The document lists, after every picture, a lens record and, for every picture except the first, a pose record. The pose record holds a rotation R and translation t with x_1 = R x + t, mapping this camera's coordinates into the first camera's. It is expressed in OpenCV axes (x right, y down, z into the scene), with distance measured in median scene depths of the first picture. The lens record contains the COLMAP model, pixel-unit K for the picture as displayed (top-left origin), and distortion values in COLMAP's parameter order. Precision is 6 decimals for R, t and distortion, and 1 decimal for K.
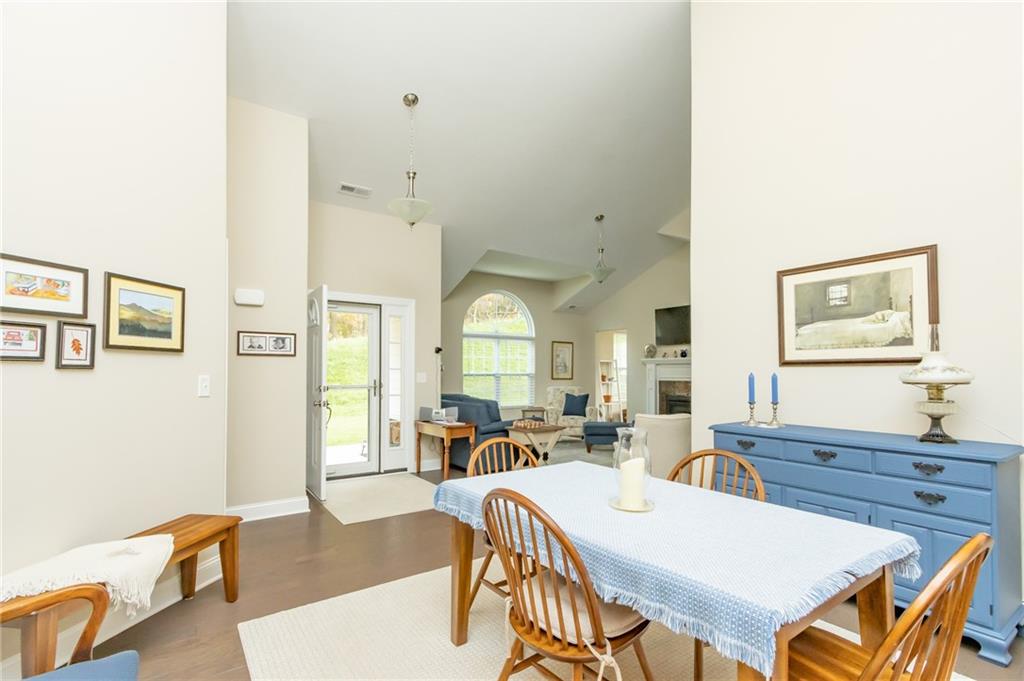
lens RADIAL K [[464.4, 0, 499.3], [0, 464.4, 343.2], [0, 0, 1]] dist [0.001667, 0.000135]
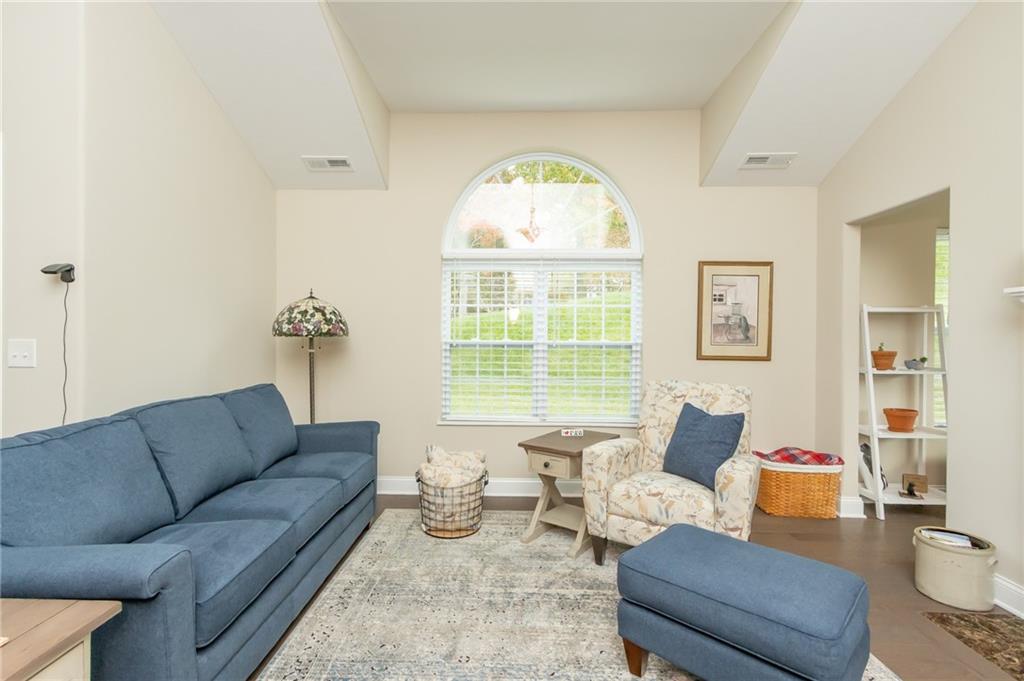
lens RADIAL K [[464.4, 0, 499.3], [0, 464.4, 343.2], [0, 0, 1]] dist [0.001667, 0.000135]
pose [[0.794907, 0.008837, -0.606666, 0.242640], [0.031719, 0.997921, 0.056097, 0.041329], [0.605901, -0.063834, 0.792975, 0.653516]]
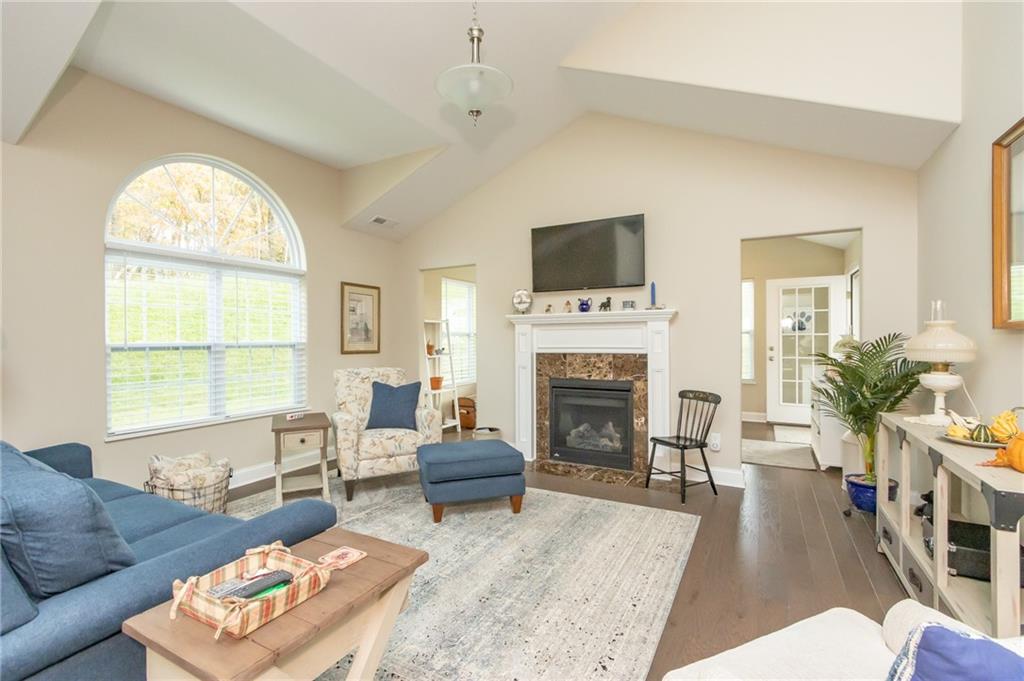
lens RADIAL K [[475.0, 0, 497.5], [0, 475.0, 337.9], [0, 0, 1]] dist [-0.001293, -0.000269]
pose [[0.898896, -0.005436, 0.438128, 0.040433], [-0.018910, 0.998510, 0.051185, 0.031876], [-0.437754, -0.054295, 0.897454, 0.483291]]
